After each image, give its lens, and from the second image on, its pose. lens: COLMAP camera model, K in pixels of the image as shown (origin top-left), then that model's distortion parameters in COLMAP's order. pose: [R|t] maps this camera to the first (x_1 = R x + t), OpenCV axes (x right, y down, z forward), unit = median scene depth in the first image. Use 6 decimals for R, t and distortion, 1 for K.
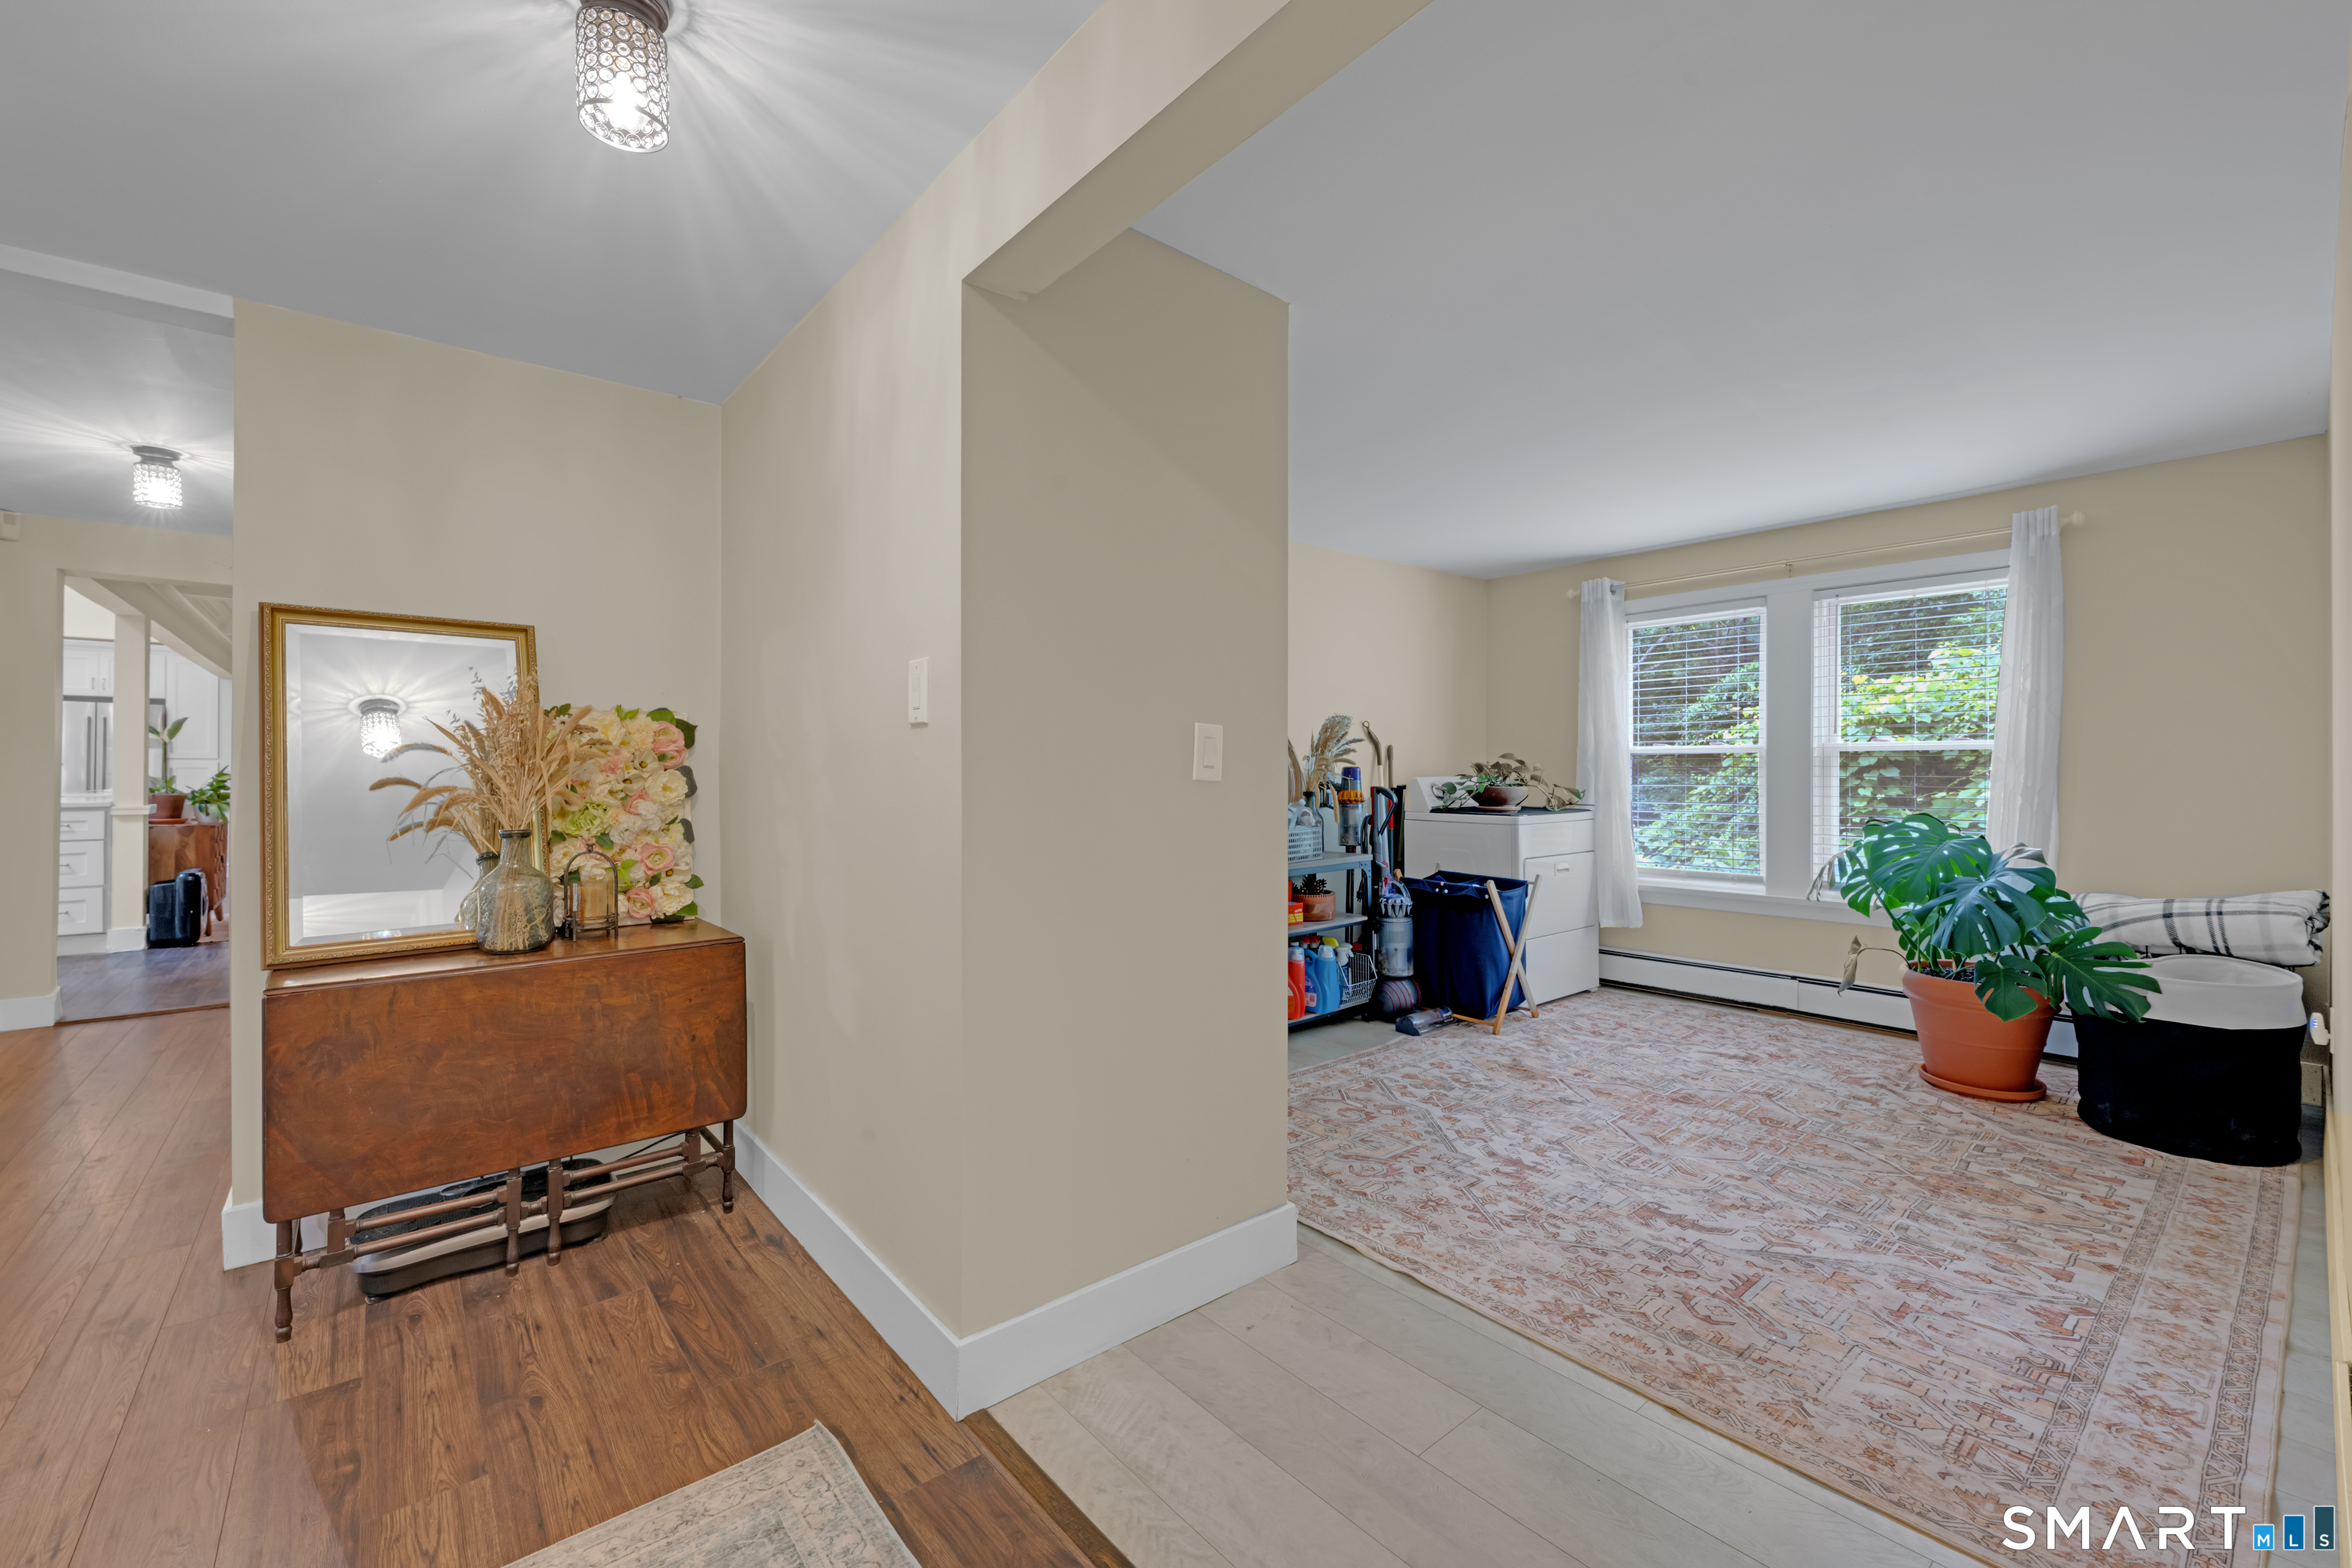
lens RADIAL K [[941.1, 0, 1175.5], [0, 941.1, 771.2], [0, 0, 1]] dist [-0.000268, 0.000351]
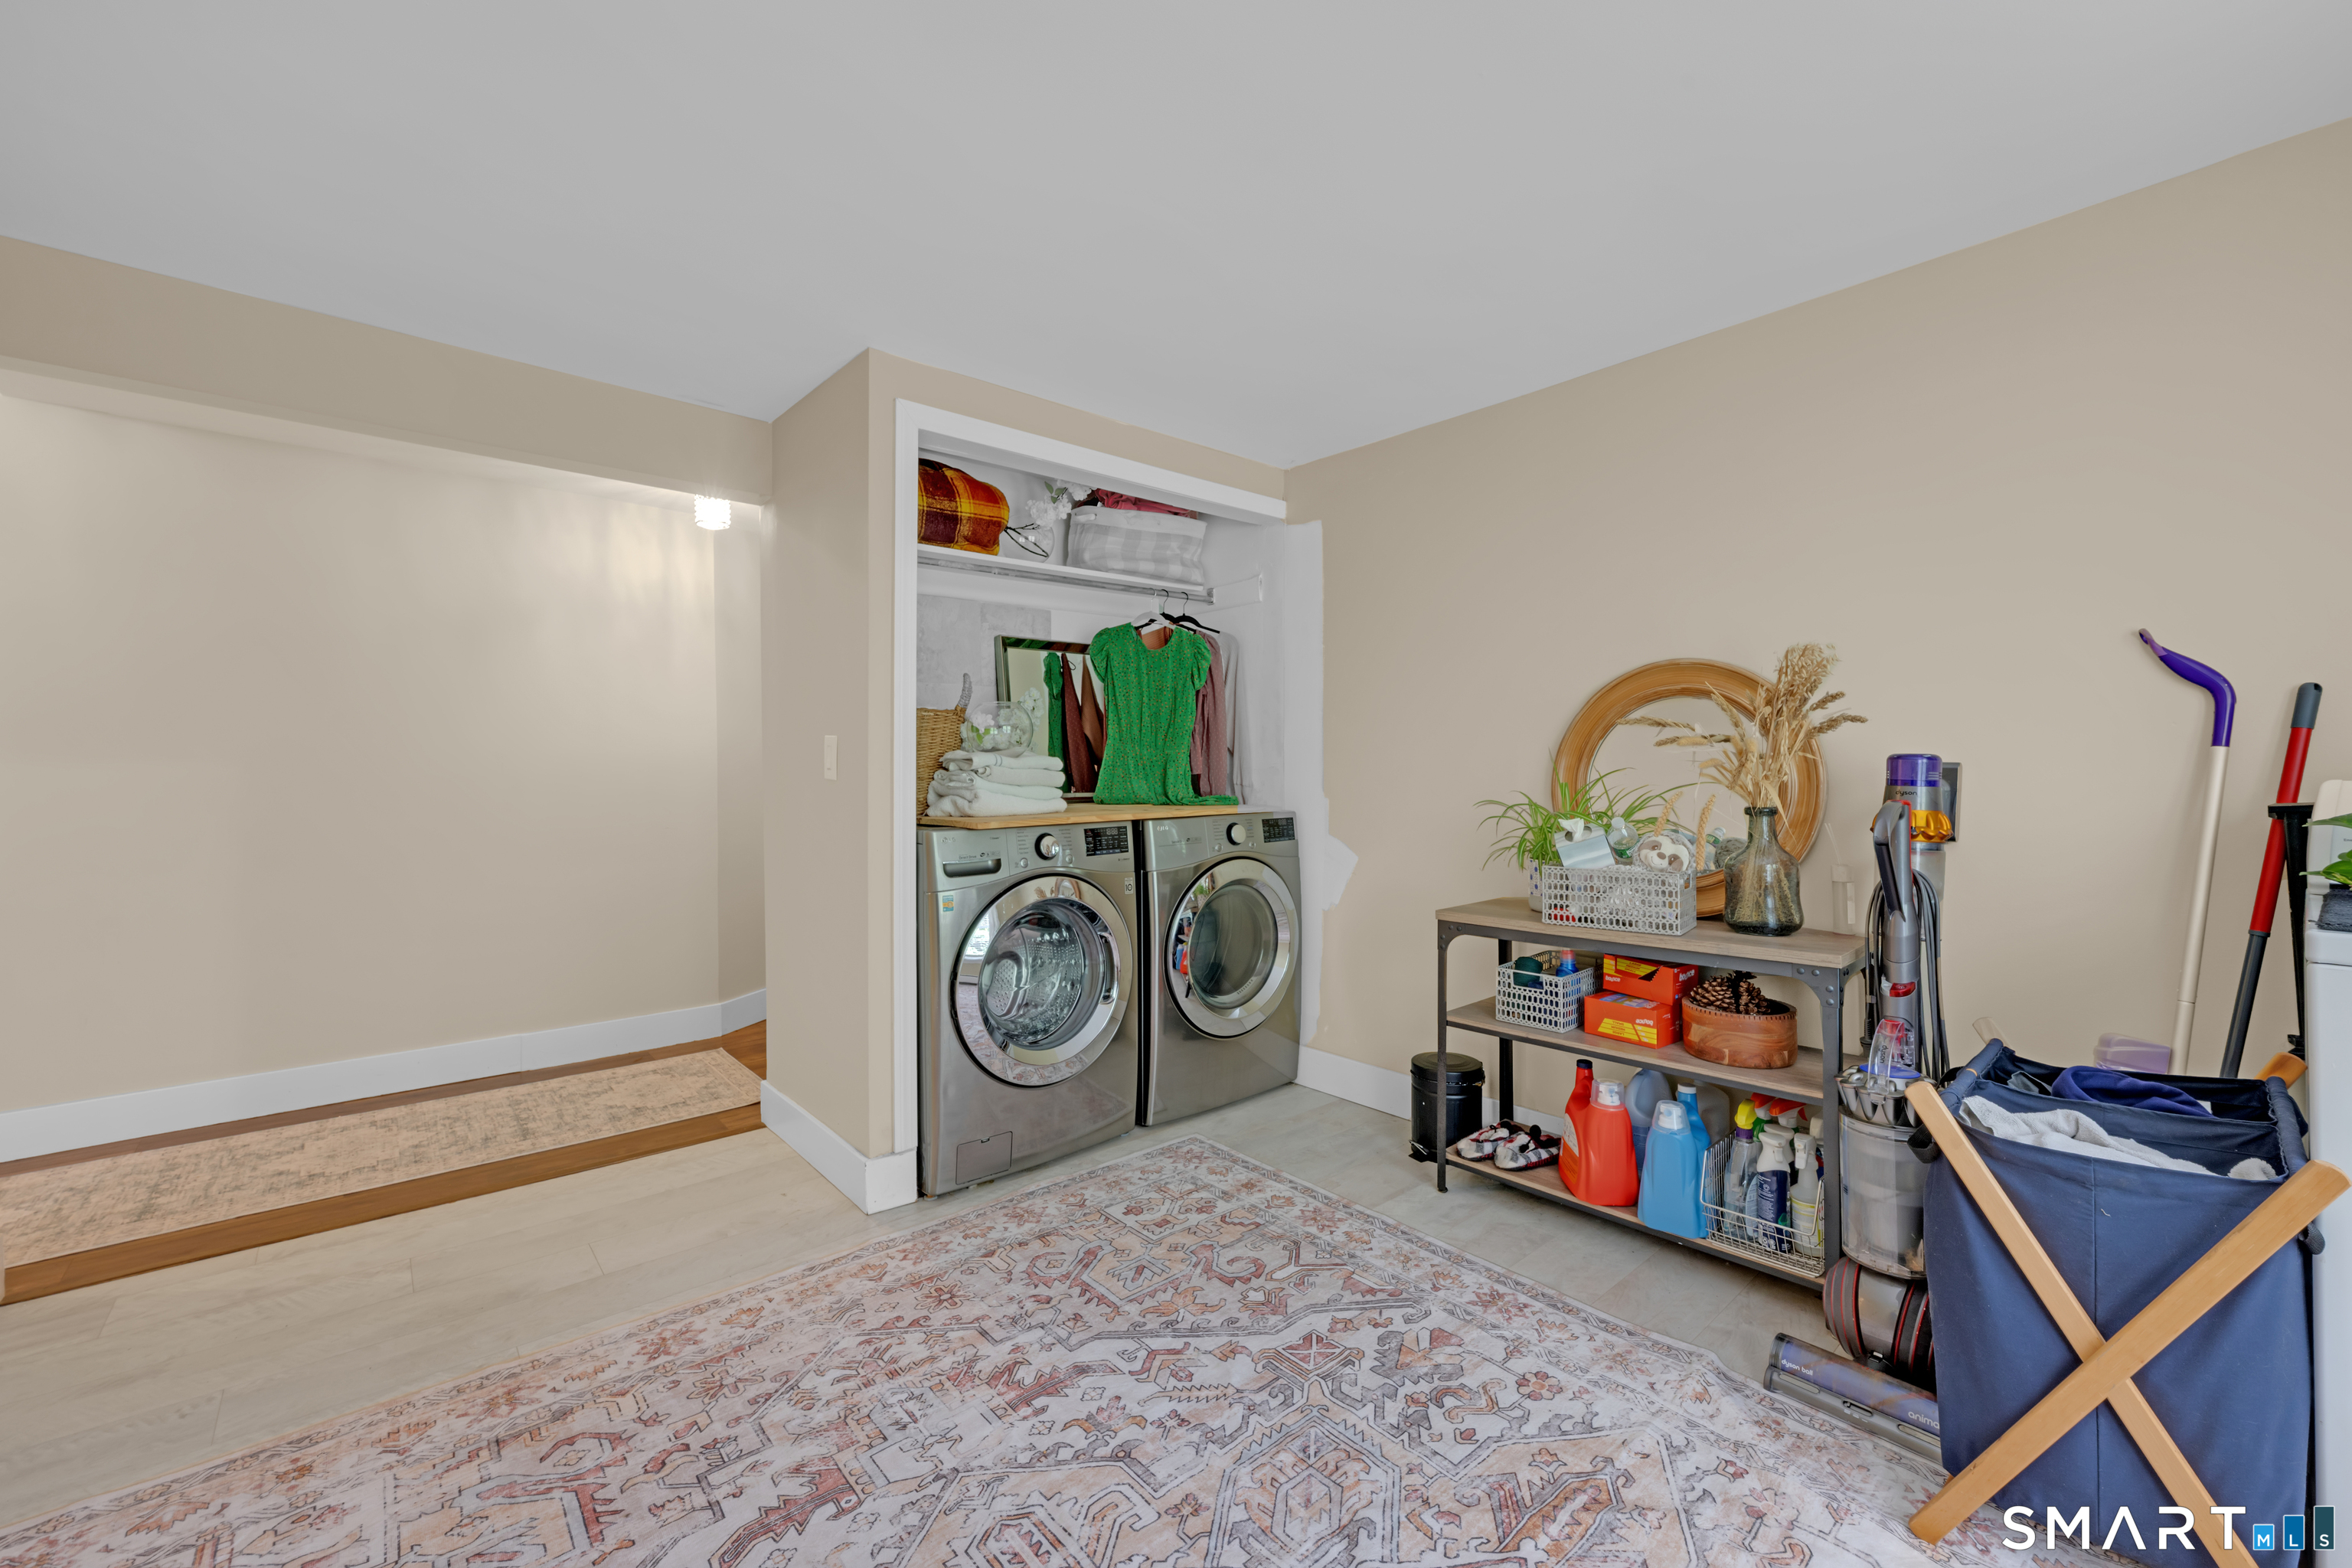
lens RADIAL K [[941.1, 0, 1175.5], [0, 941.1, 771.2], [0, 0, 1]] dist [-0.000268, 0.000351]
pose [[0.032986, 0.007018, -0.999431, 0.991315], [0.004874, 0.999962, 0.007183, 0.000249], [0.999444, -0.005108, 0.032950, 1.068918]]
